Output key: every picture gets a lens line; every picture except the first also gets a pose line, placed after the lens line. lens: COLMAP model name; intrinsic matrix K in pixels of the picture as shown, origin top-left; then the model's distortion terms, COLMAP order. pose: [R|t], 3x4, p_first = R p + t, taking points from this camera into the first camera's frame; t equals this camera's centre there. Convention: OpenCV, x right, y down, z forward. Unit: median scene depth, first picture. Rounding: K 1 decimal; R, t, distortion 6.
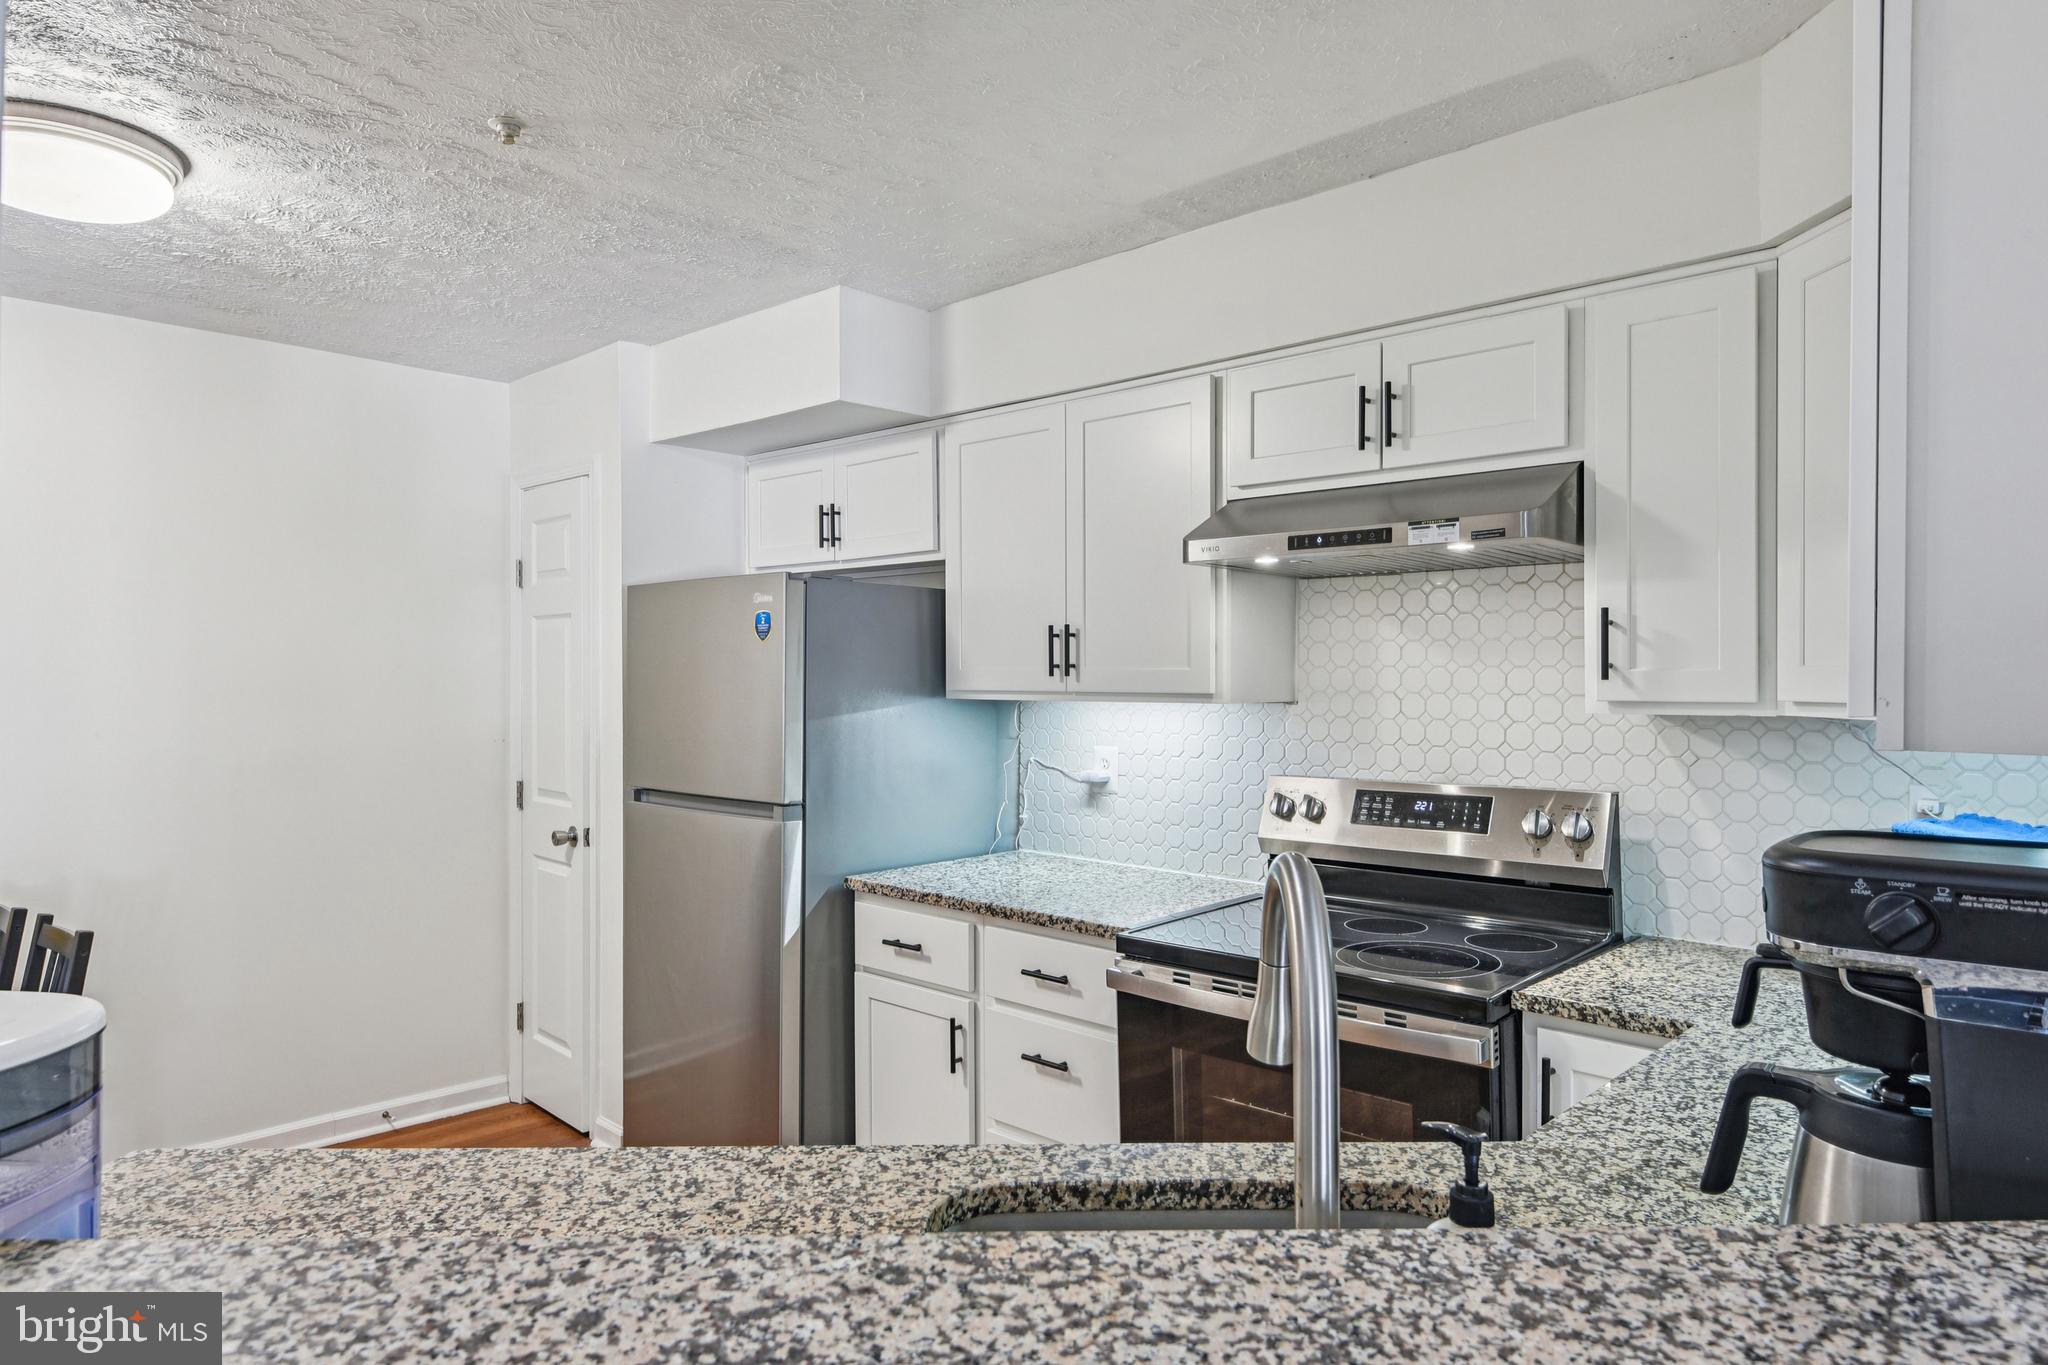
lens RADIAL K [[1252.3, 0, 1025.1], [0, 1252.3, 676.8], [0, 0, 1]] dist [0.002546, -0.002365]
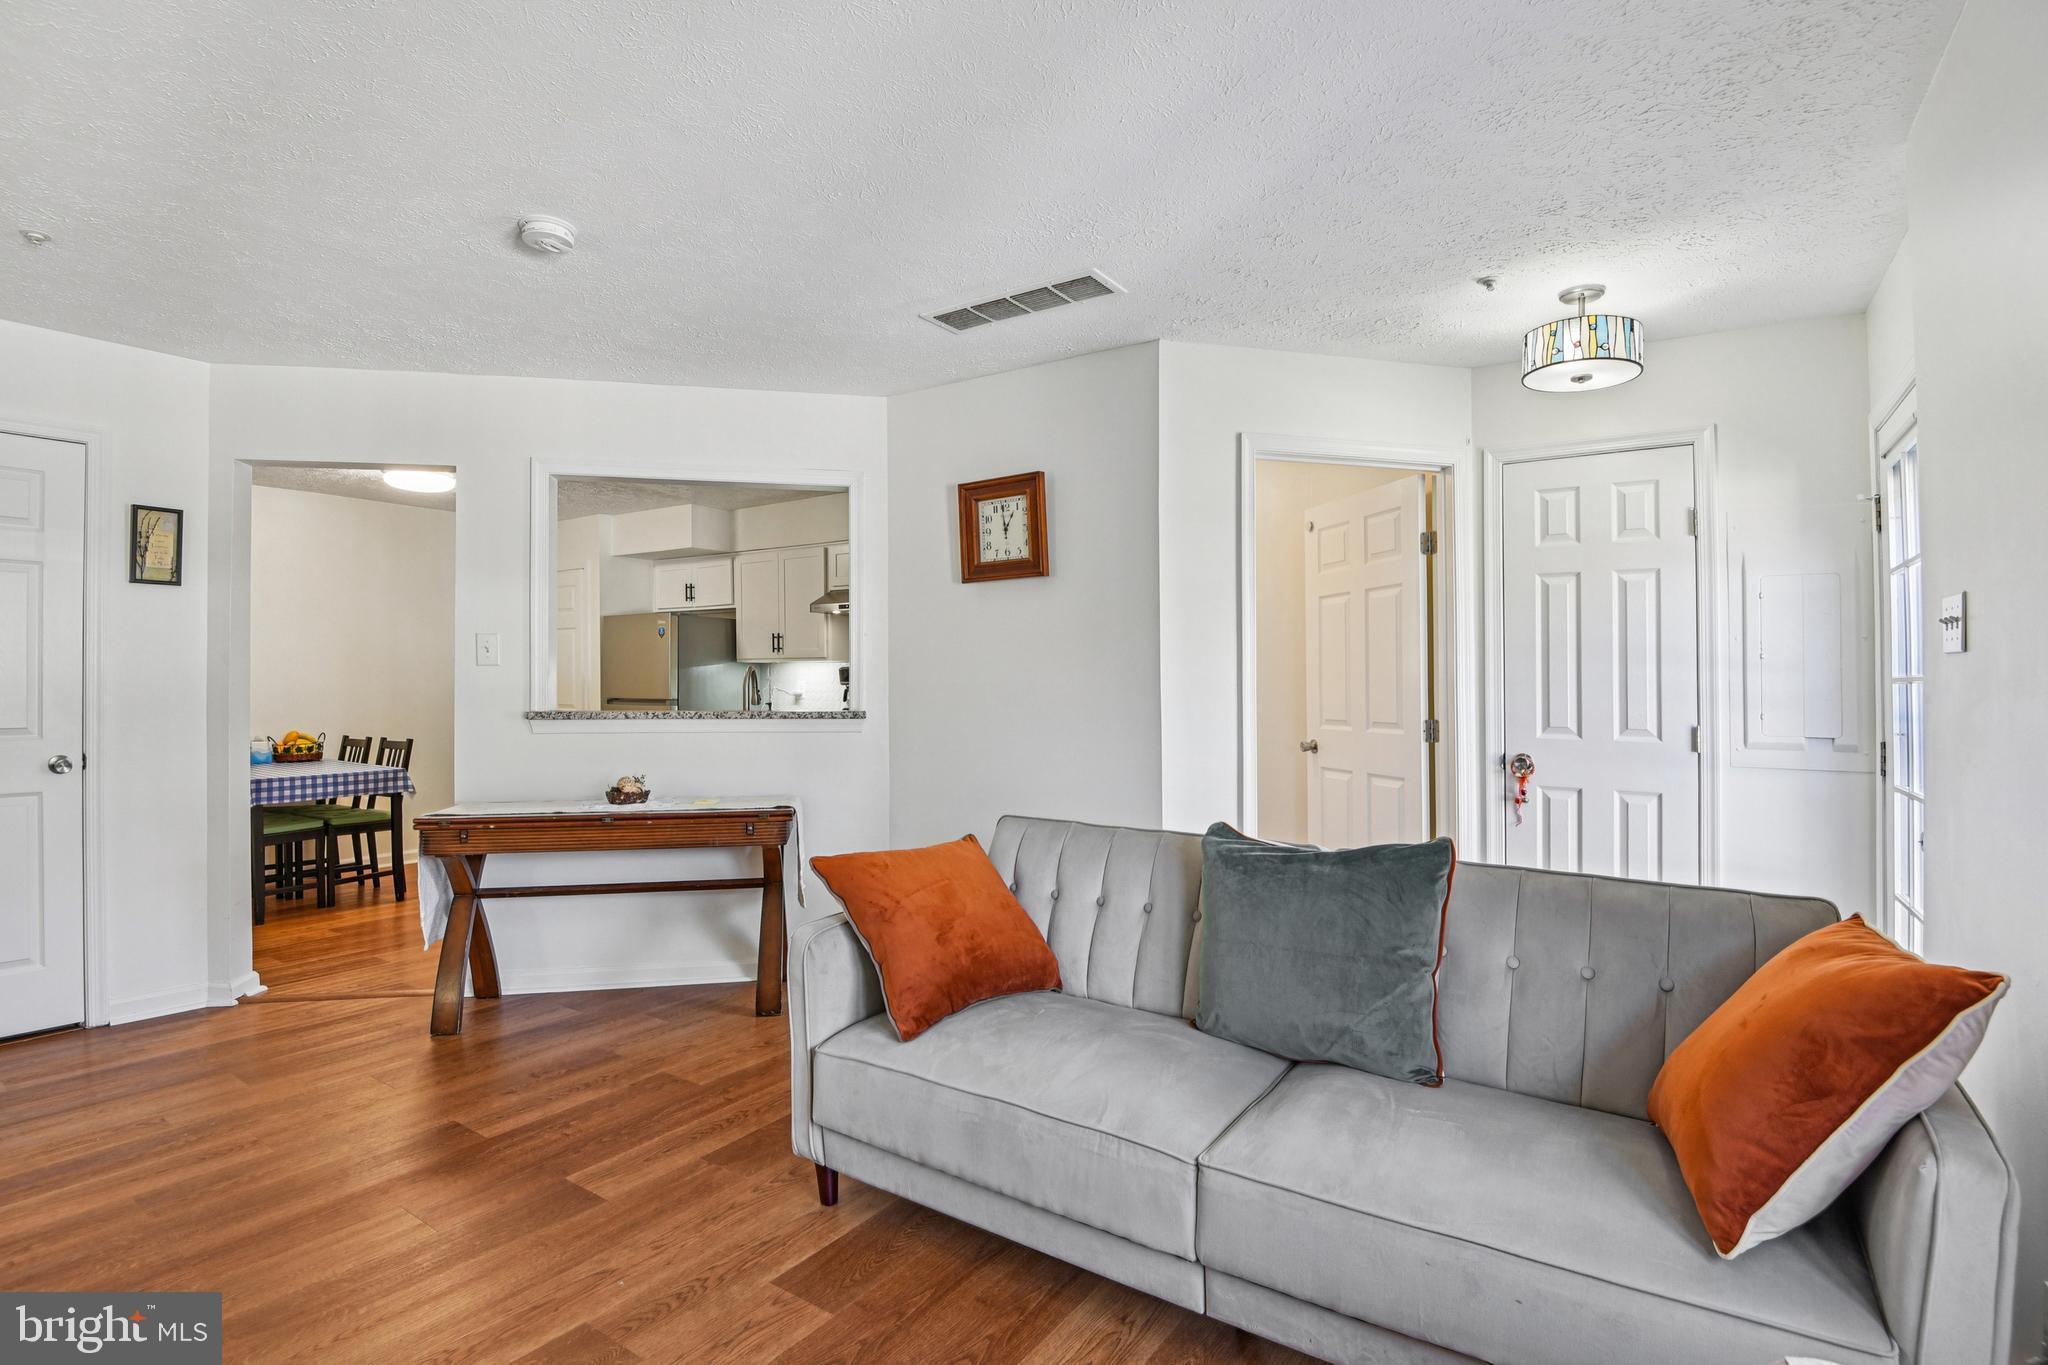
lens RADIAL K [[957.8, 0, 1036.0], [0, 957.8, 679.5], [0, 0, 1]] dist [-0.034070, -0.007452]
pose [[0.984964, -0.003120, 0.172734, 0.202258], [0.002958, 0.999995, 0.001195, 0.052139], [-0.172737, -0.000666, 0.984968, -1.020826]]
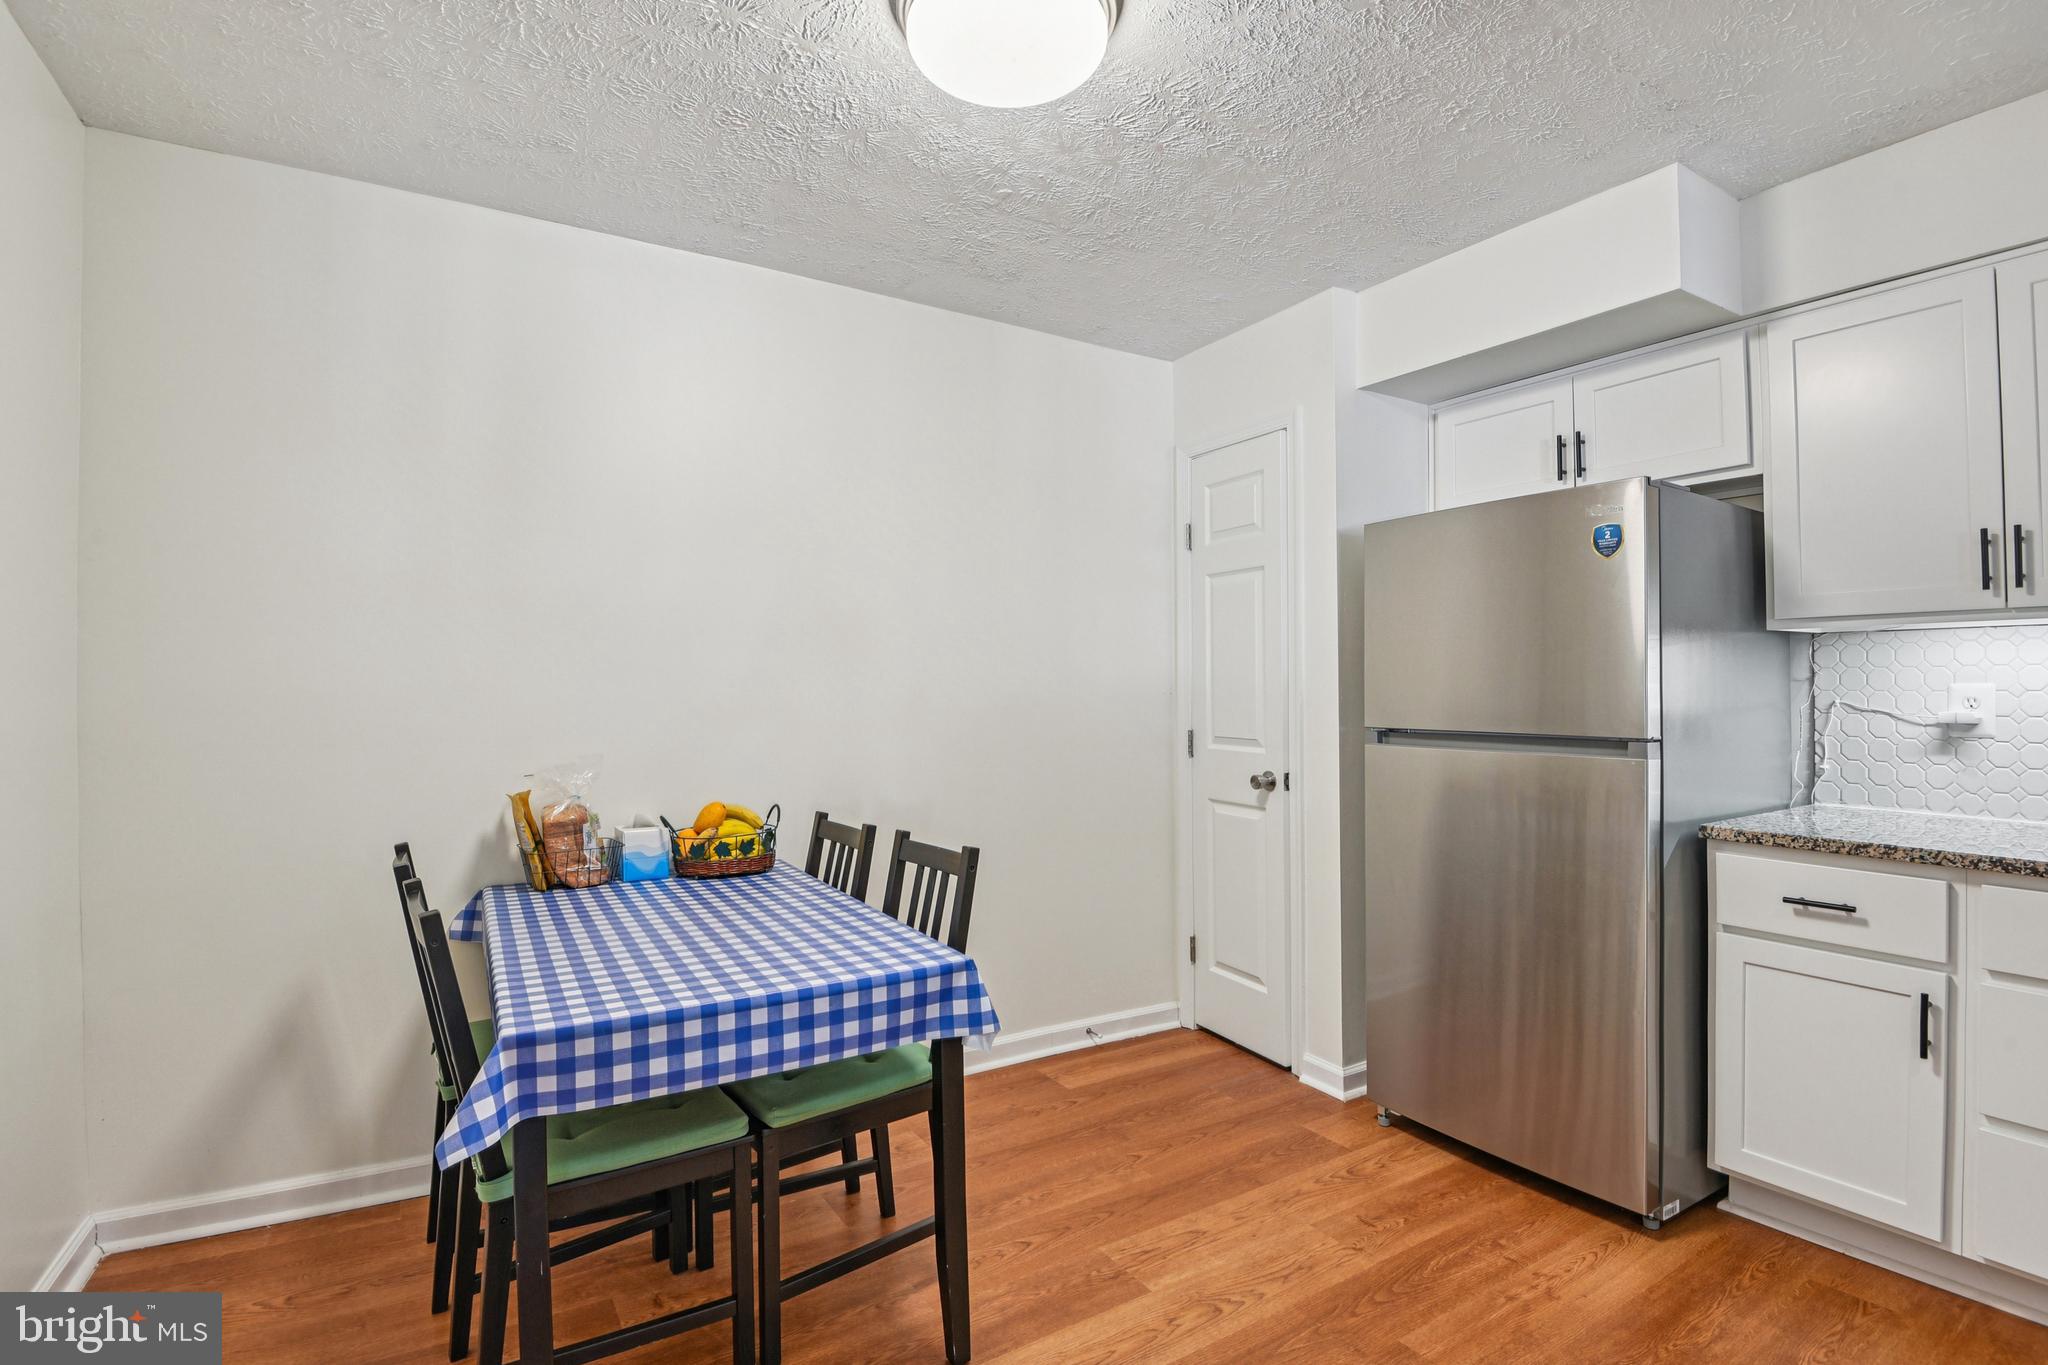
lens RADIAL K [[957.8, 0, 1009.8], [0, 957.8, 703.5], [0, 0, 1]] dist [-0.034070, -0.007452]
pose [[0.958882, 0.000916, -0.283803, -0.392668], [0.003676, 0.999871, 0.015648, 0.057729], [0.283781, -0.016048, 0.958755, 0.213838]]
